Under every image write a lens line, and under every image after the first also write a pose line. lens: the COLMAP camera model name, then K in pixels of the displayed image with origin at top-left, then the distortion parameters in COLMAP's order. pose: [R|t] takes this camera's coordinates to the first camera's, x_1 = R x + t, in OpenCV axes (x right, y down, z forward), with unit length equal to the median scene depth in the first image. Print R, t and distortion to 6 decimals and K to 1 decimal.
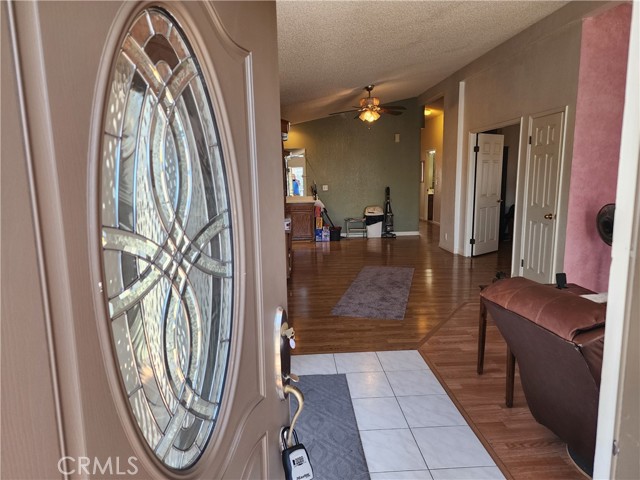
lens RADIAL K [[430.4, 0, 319.8], [0, 430.4, 241.6], [0, 0, 1]] dist [0.041068, -0.012347]
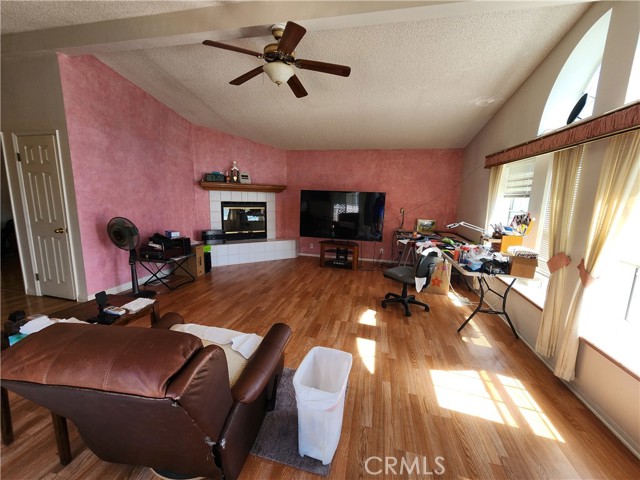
lens RADIAL K [[260.7, 0, 320.3], [0, 260.7, 240.8], [0, 0, 1]] dist [-0.002060, -0.000087]
pose [[0.272347, -0.135137, 0.952662, 0.086062], [0.117471, 0.987352, 0.106475, -0.027745], [-0.955002, 0.082912, 0.284777, 0.206285]]
